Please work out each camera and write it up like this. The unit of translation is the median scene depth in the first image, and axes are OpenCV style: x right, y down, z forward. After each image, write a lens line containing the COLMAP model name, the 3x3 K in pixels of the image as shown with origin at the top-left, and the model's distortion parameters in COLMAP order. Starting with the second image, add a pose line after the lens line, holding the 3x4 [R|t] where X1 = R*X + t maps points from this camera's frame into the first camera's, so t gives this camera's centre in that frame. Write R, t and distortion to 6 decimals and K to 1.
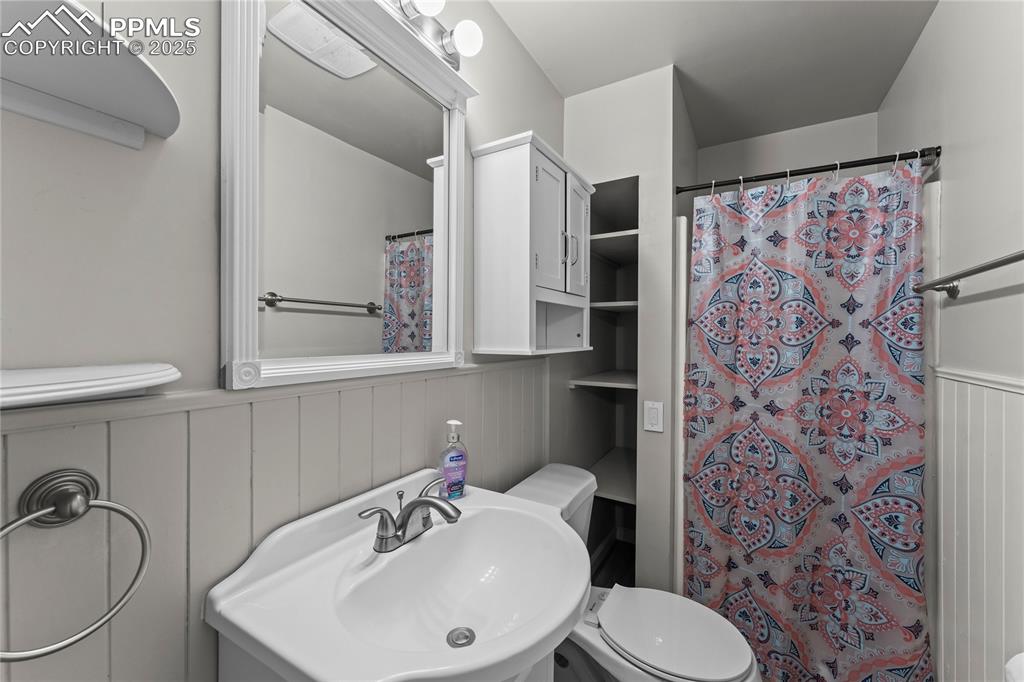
lens RADIAL K [[406.9, 0, 510.4], [0, 406.9, 336.1], [0, 0, 1]] dist [-0.000122, 0.000022]
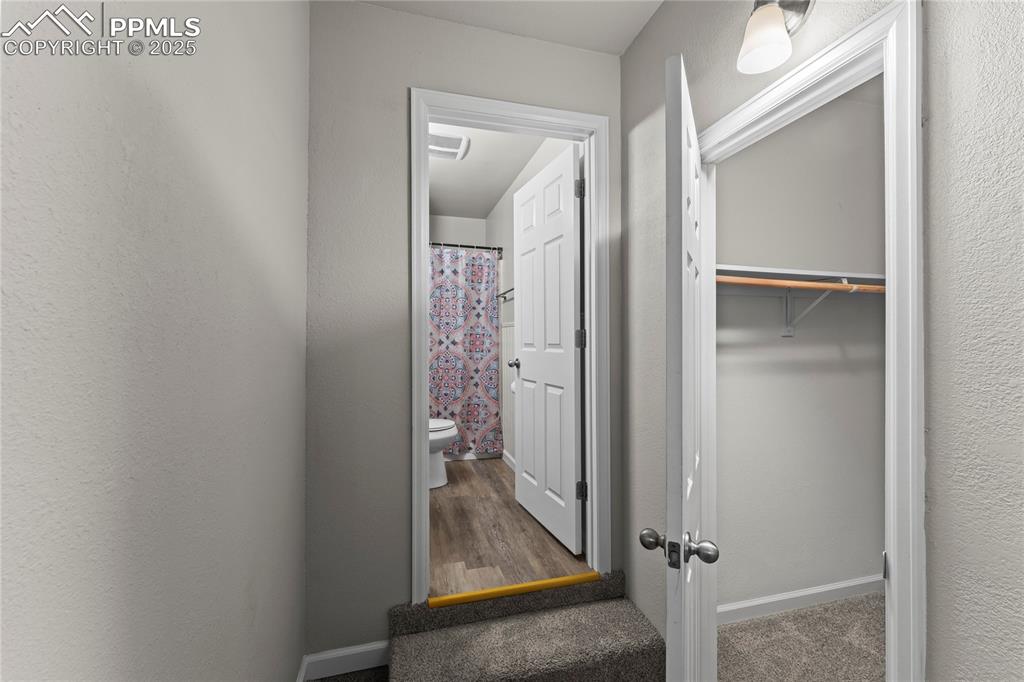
lens RADIAL K [[406.9, 0, 510.2], [0, 406.9, 339.4], [0, 0, 1]] dist [-0.000122, 0.000022]
pose [[0.695719, -0.003744, 0.718304, -0.889104], [0.003430, 0.999992, 0.001890, 0.162248], [-0.718306, 0.001149, 0.695727, -0.949253]]
